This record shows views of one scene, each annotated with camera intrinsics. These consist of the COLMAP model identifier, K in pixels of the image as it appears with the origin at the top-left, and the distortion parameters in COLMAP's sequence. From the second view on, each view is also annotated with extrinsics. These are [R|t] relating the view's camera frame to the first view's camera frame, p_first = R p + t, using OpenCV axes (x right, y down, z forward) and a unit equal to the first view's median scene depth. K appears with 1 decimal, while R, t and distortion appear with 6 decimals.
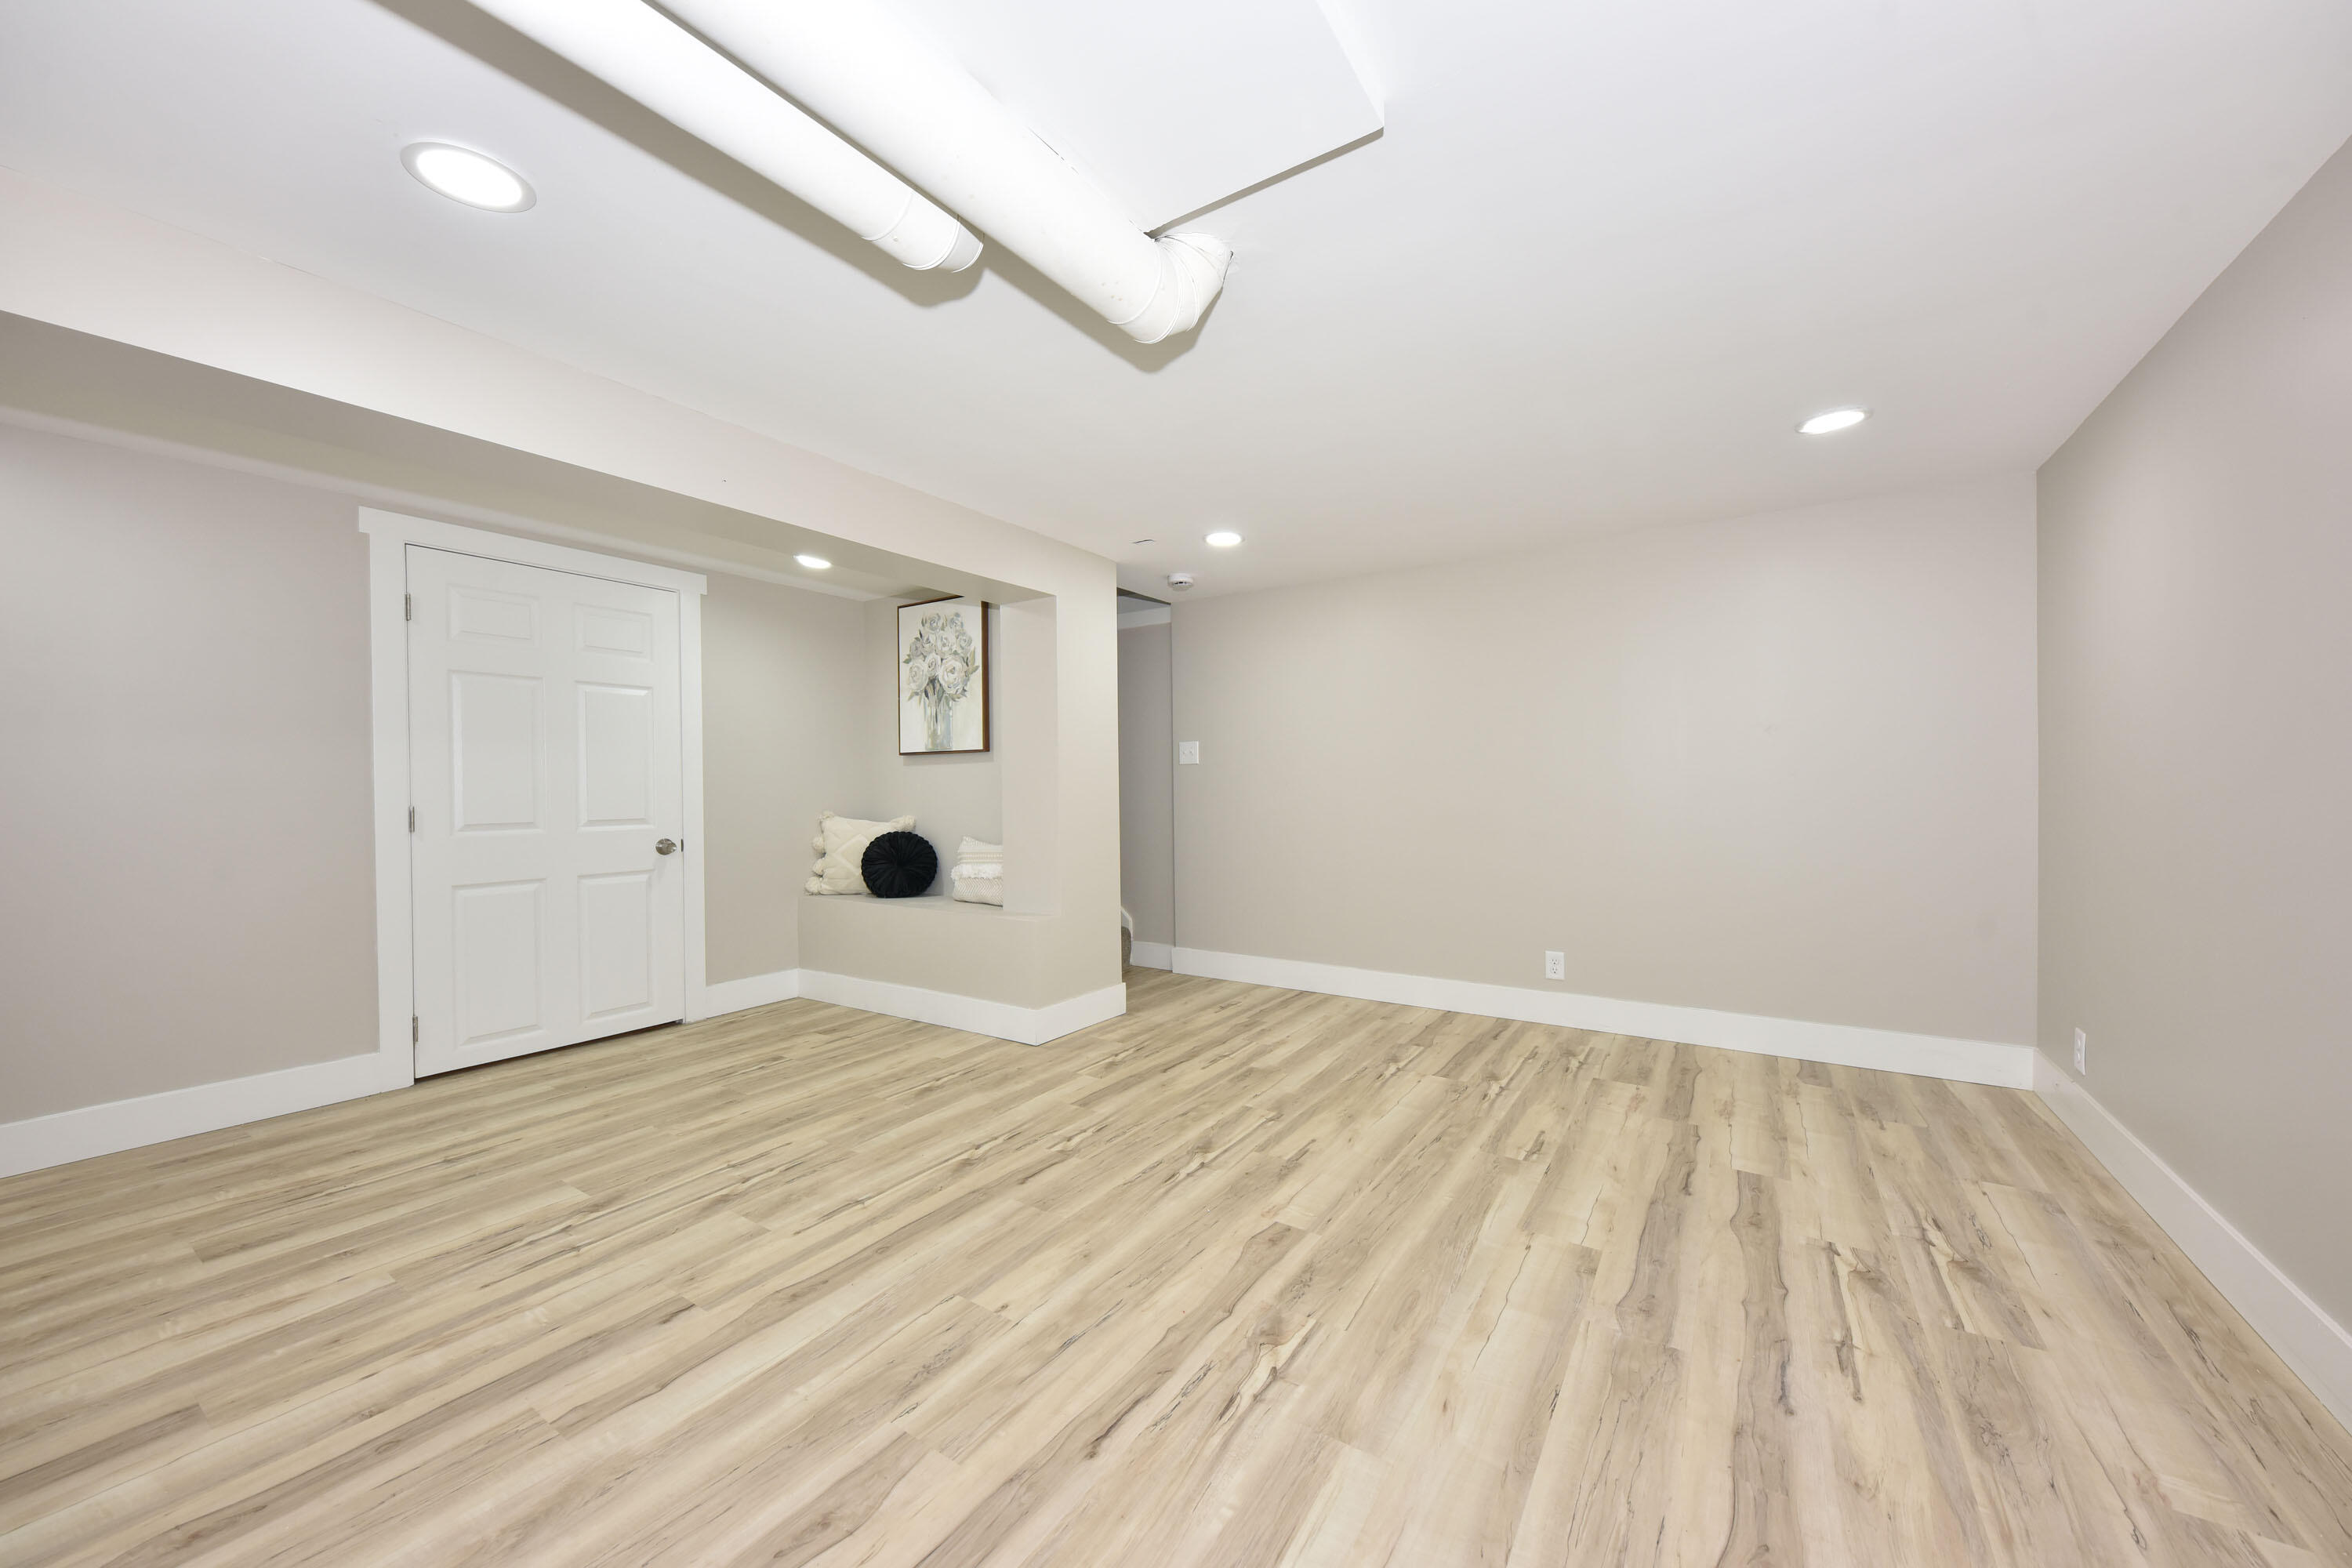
lens RADIAL K [[852.4, 0, 1175.5], [0, 852.4, 793.0], [0, 0, 1]] dist [-0.009960, -0.000809]
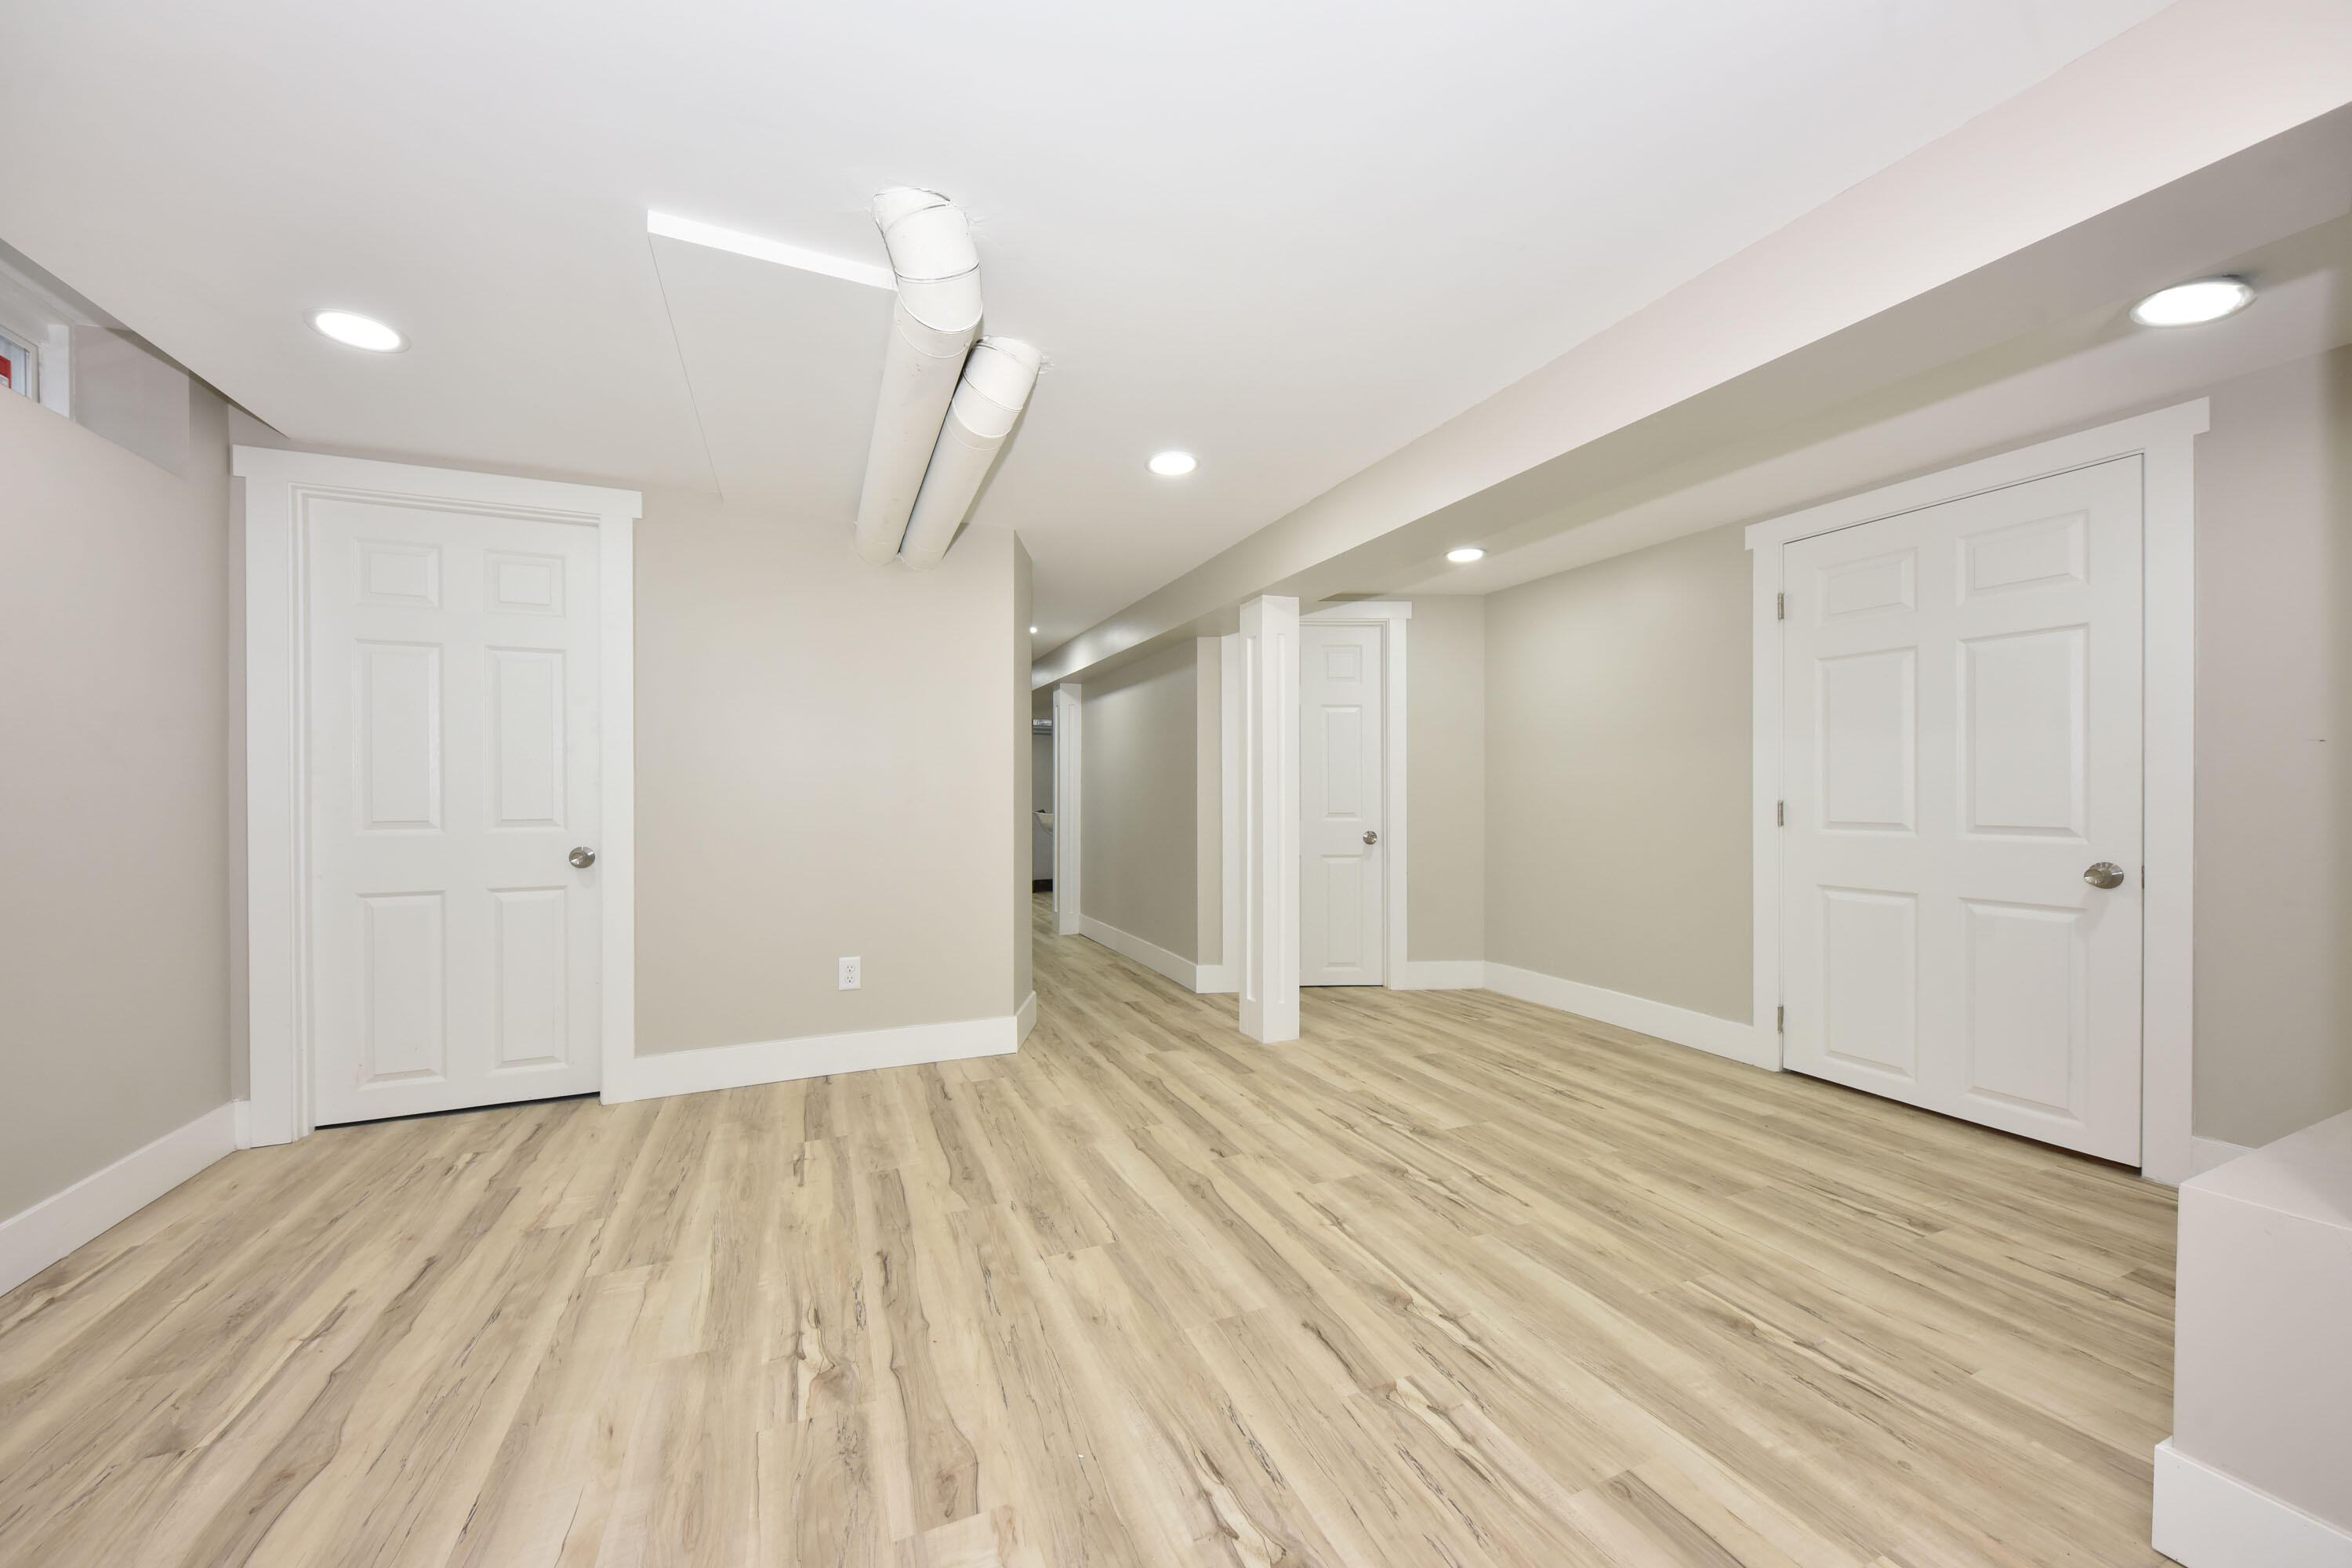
lens RADIAL K [[852.4, 0, 1180.6], [0, 852.4, 785.7], [0, 0, 1]] dist [-0.009960, -0.000809]
pose [[-0.542160, 0.003179, -0.840269, 0.489850], [-0.004872, 0.999964, 0.006926, -0.007402], [0.840261, 0.007849, -0.542125, 1.310364]]
